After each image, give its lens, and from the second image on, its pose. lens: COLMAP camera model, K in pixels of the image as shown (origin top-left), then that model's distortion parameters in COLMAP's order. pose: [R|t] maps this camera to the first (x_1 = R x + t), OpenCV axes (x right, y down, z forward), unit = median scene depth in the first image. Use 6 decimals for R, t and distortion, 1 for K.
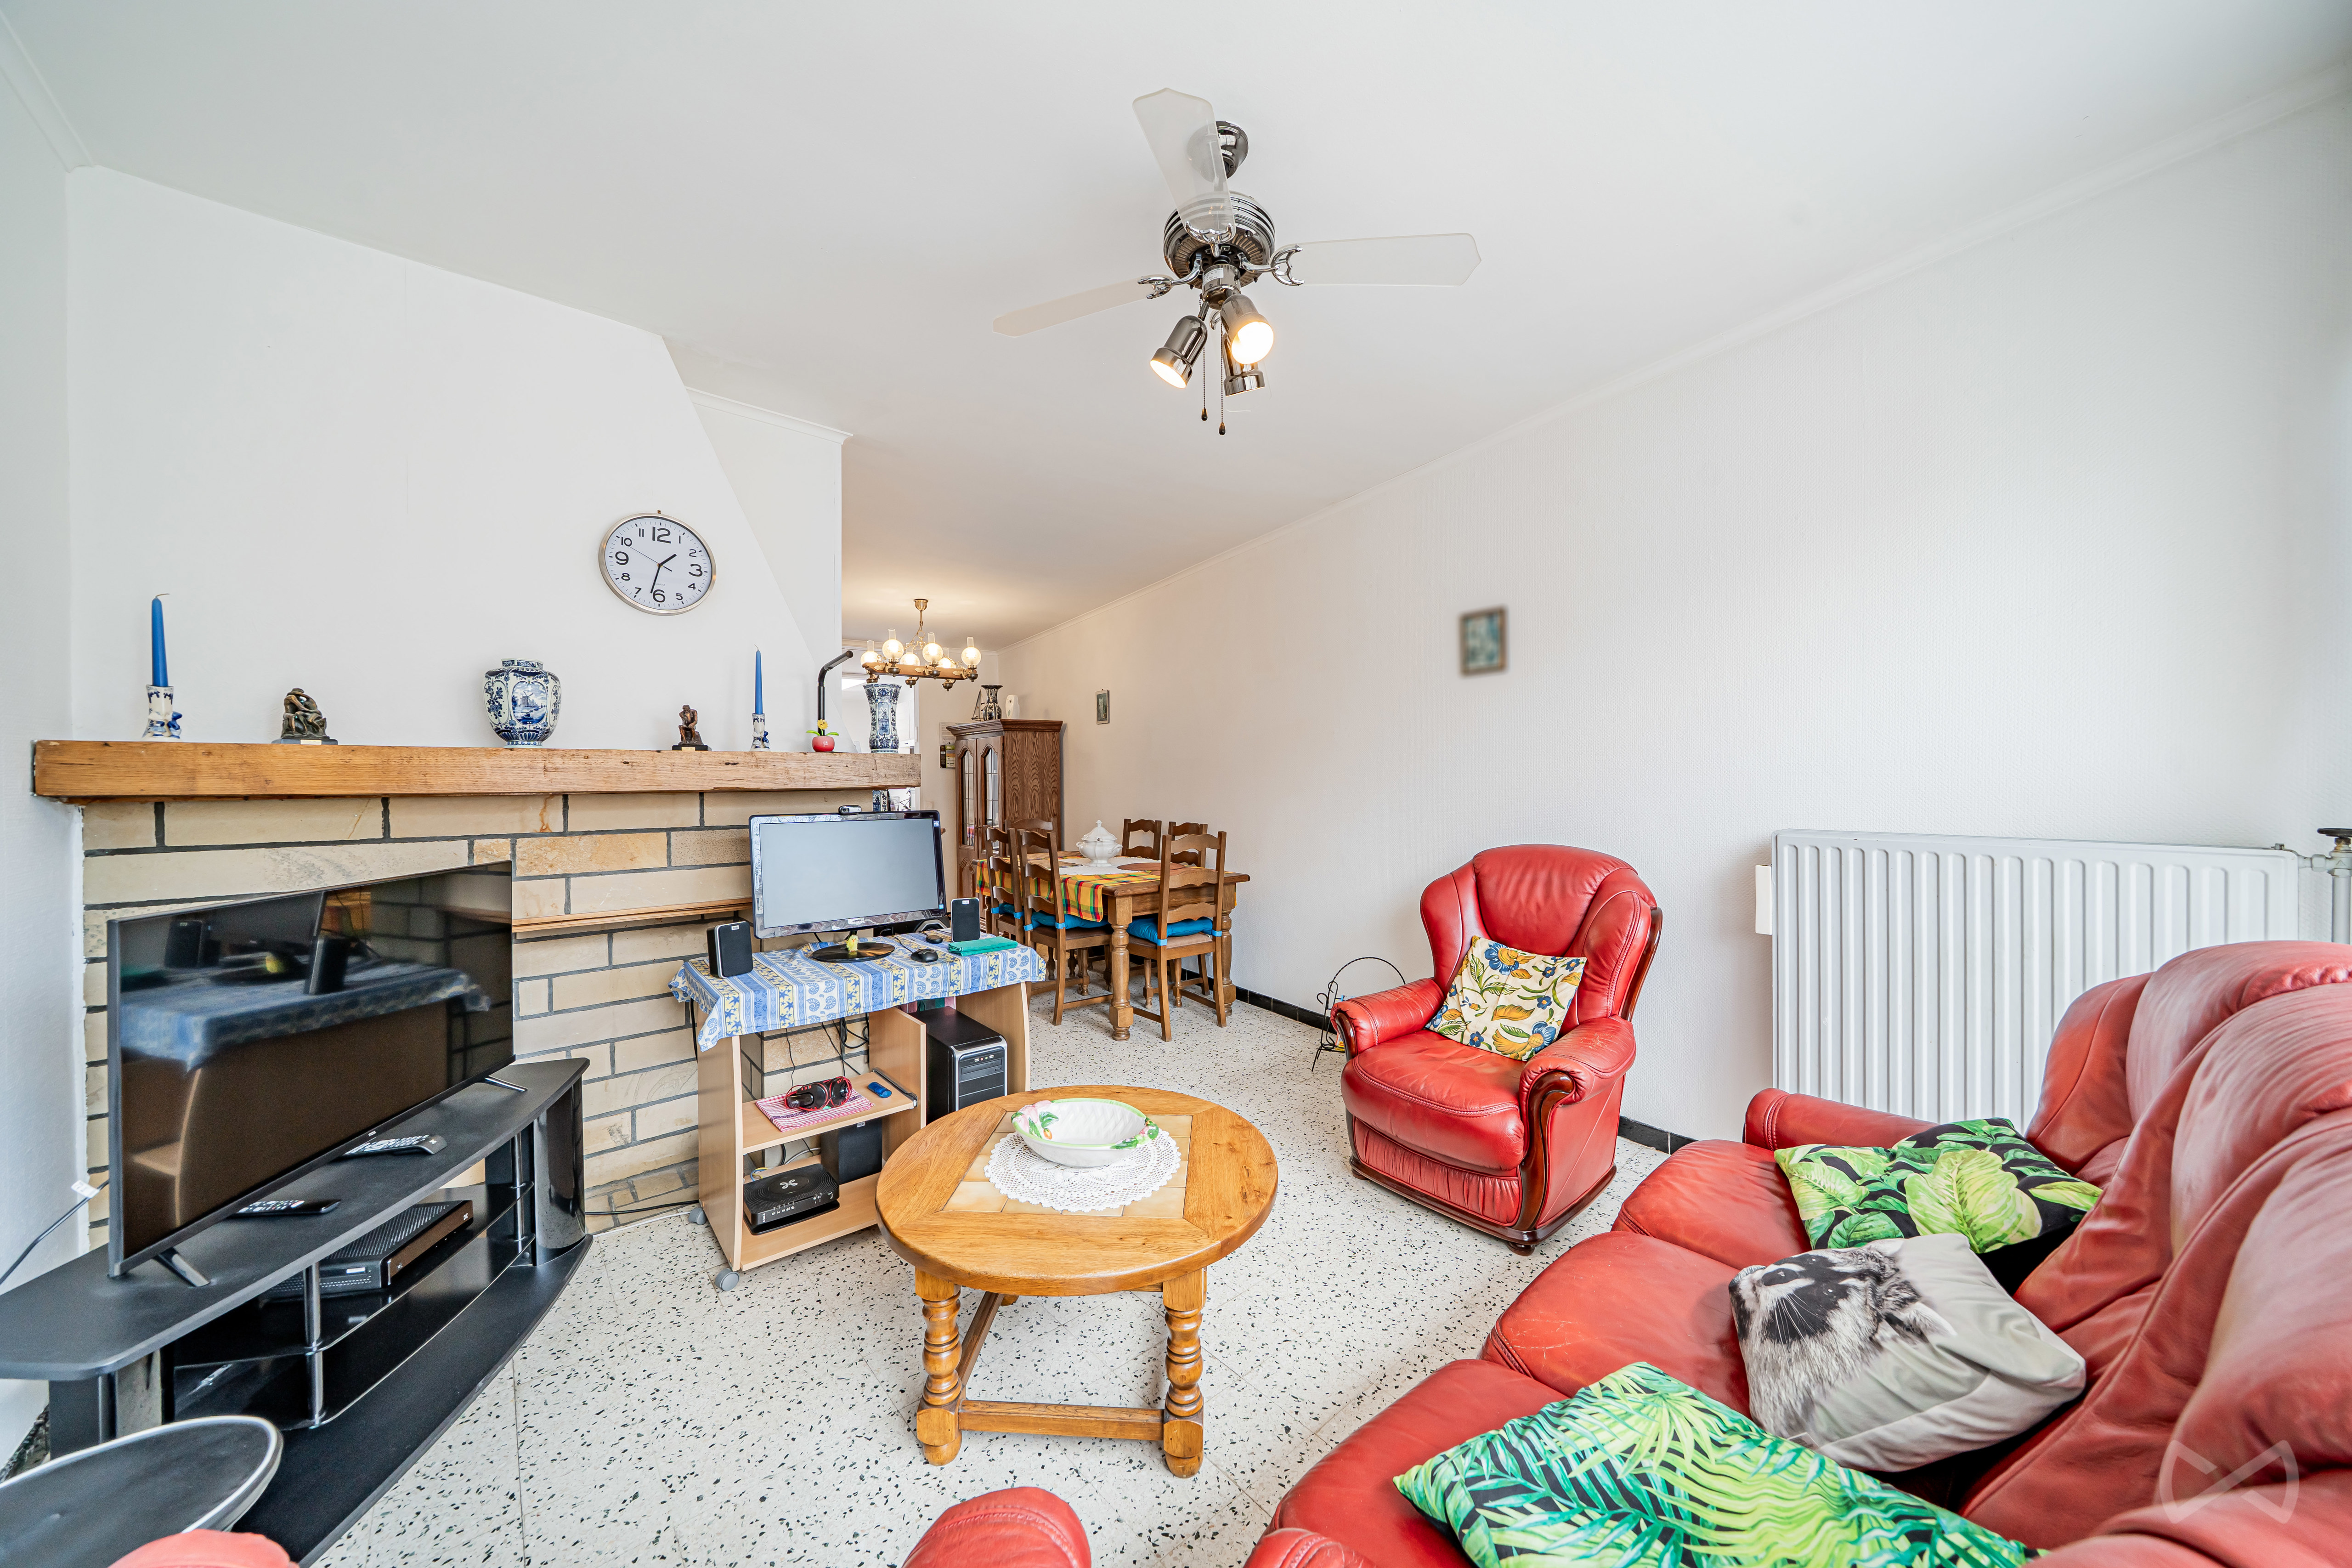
lens RADIAL K [[792.0, 0, 1175.0], [0, 792.0, 791.0], [0, 0, 1]] dist [-0.011784, 0.000004]
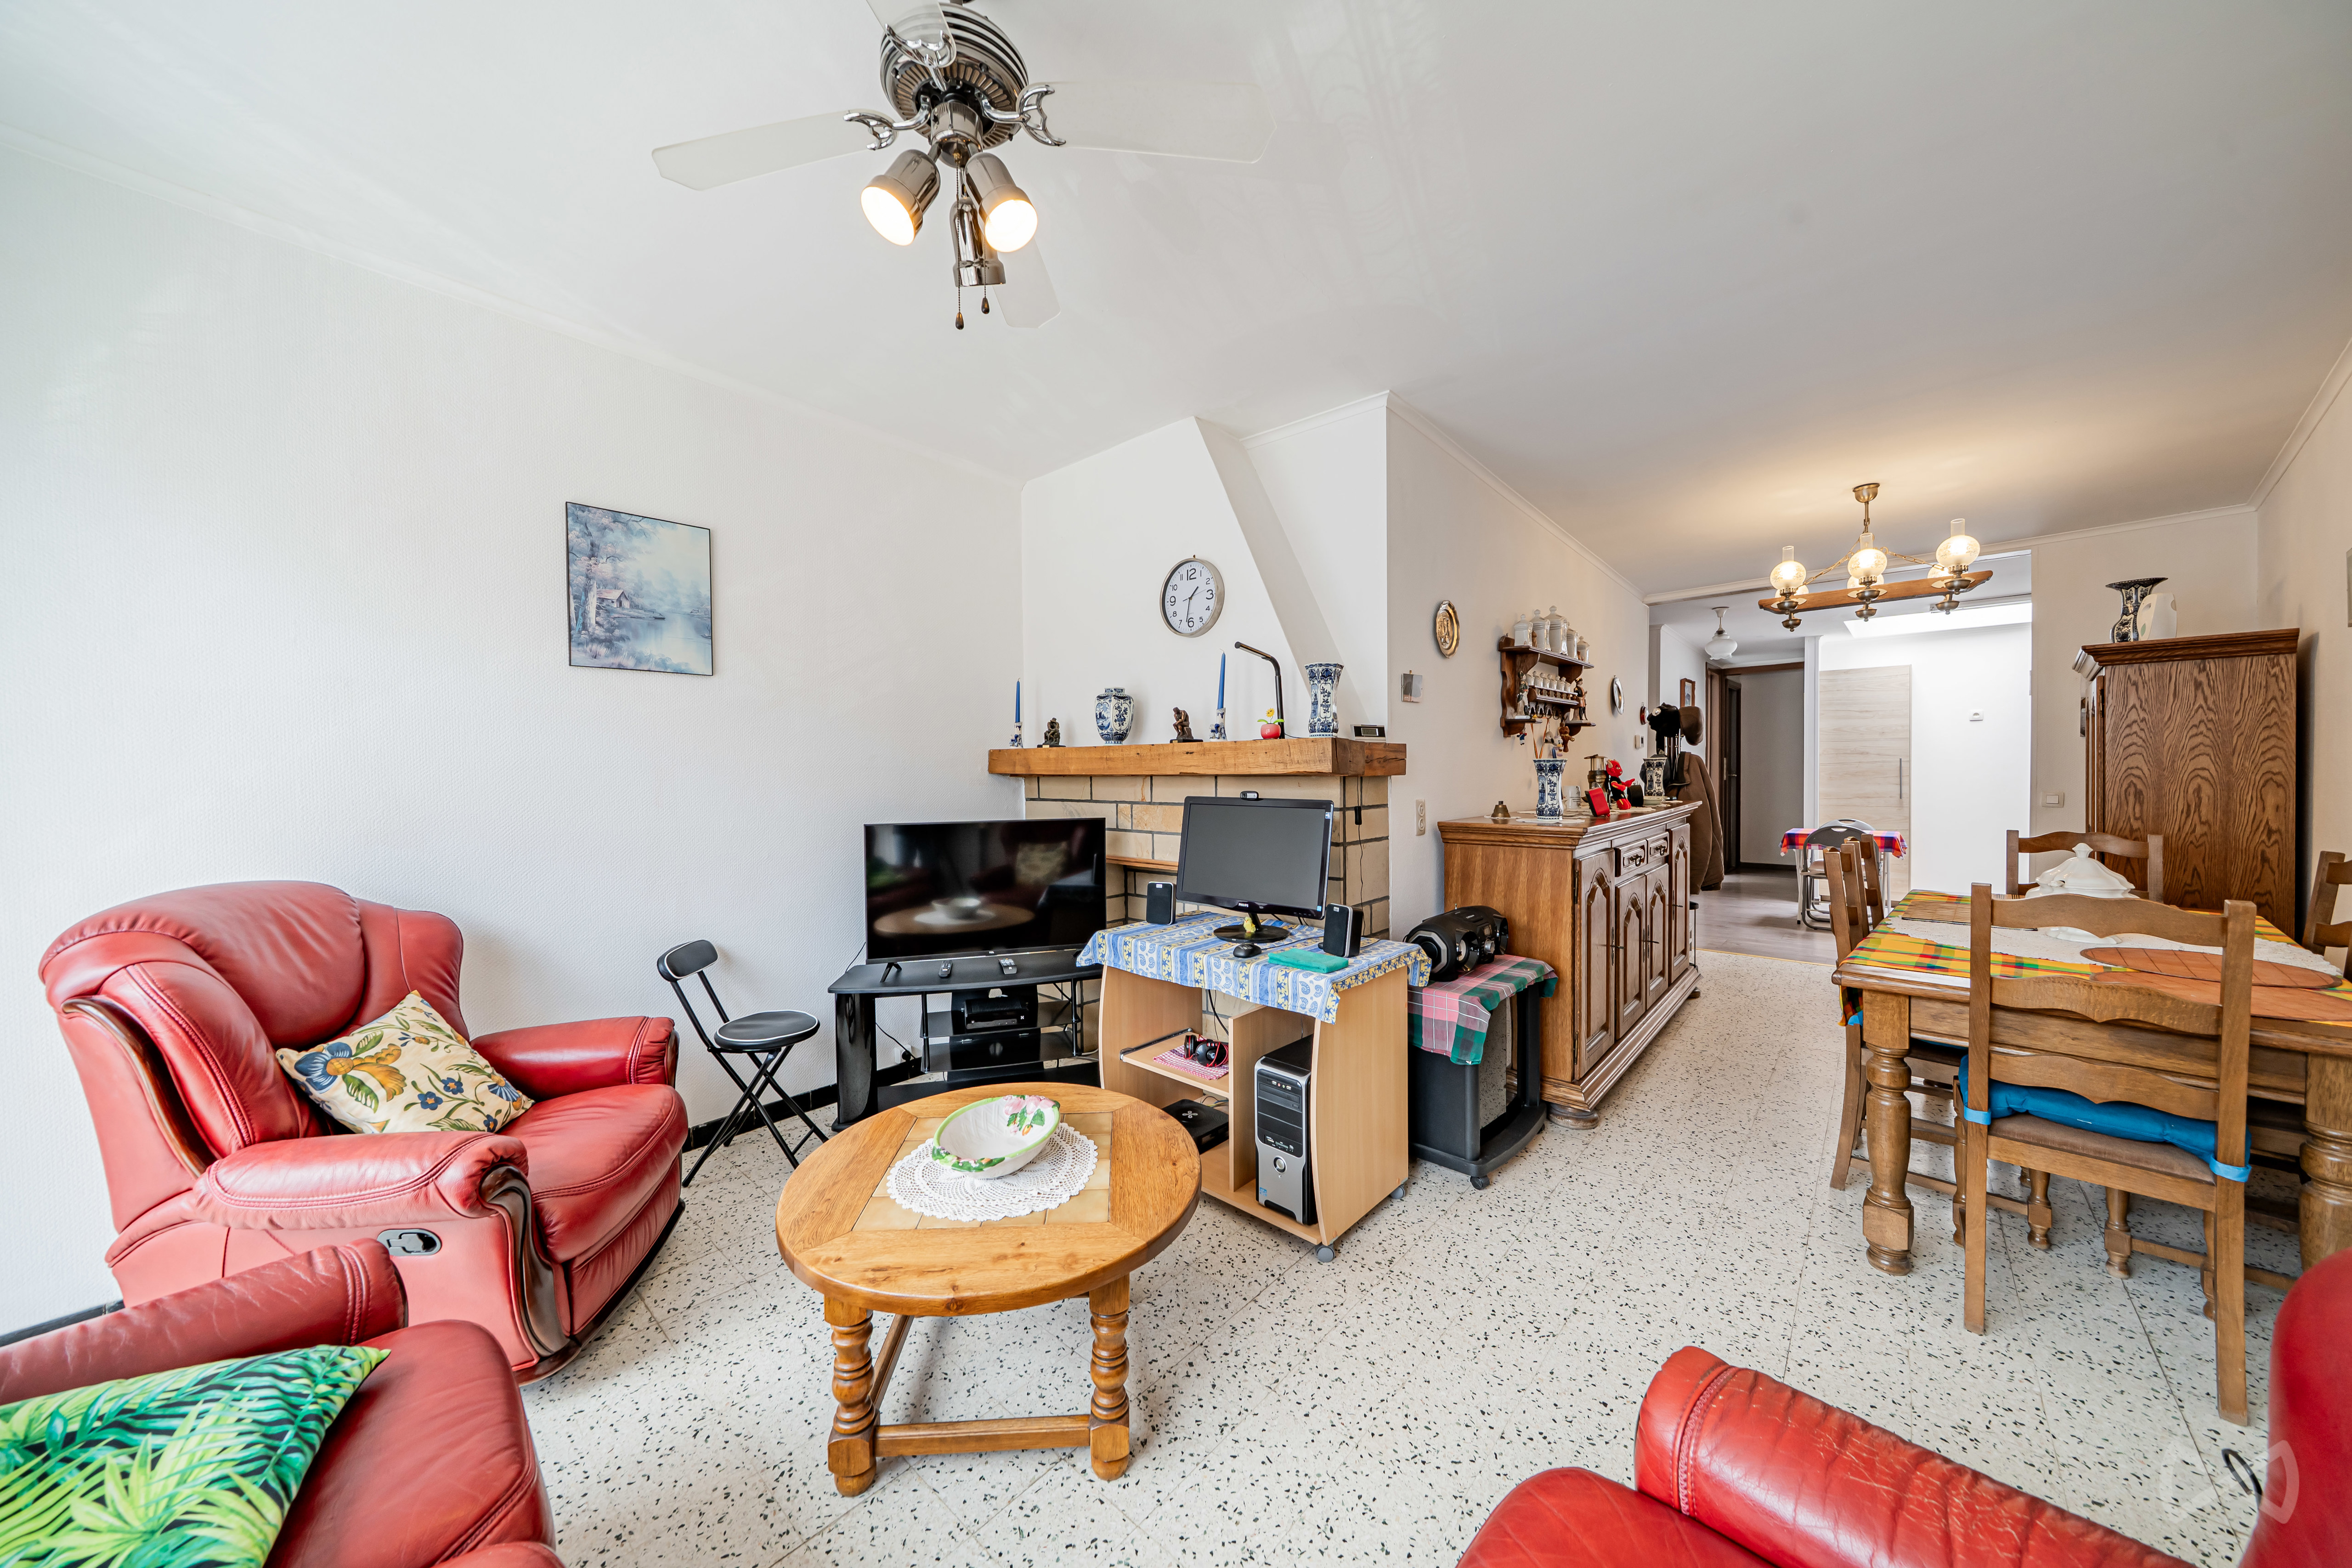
lens RADIAL K [[802.3, 0, 1172.8], [0, 802.3, 780.7], [0, 0, 1]] dist [-0.004652, 0.000002]
pose [[0.121268, 0.022182, -0.992372, 0.777350], [-0.005606, 0.999750, 0.021662, -0.021075], [0.992604, 0.002936, 0.121362, 0.976763]]
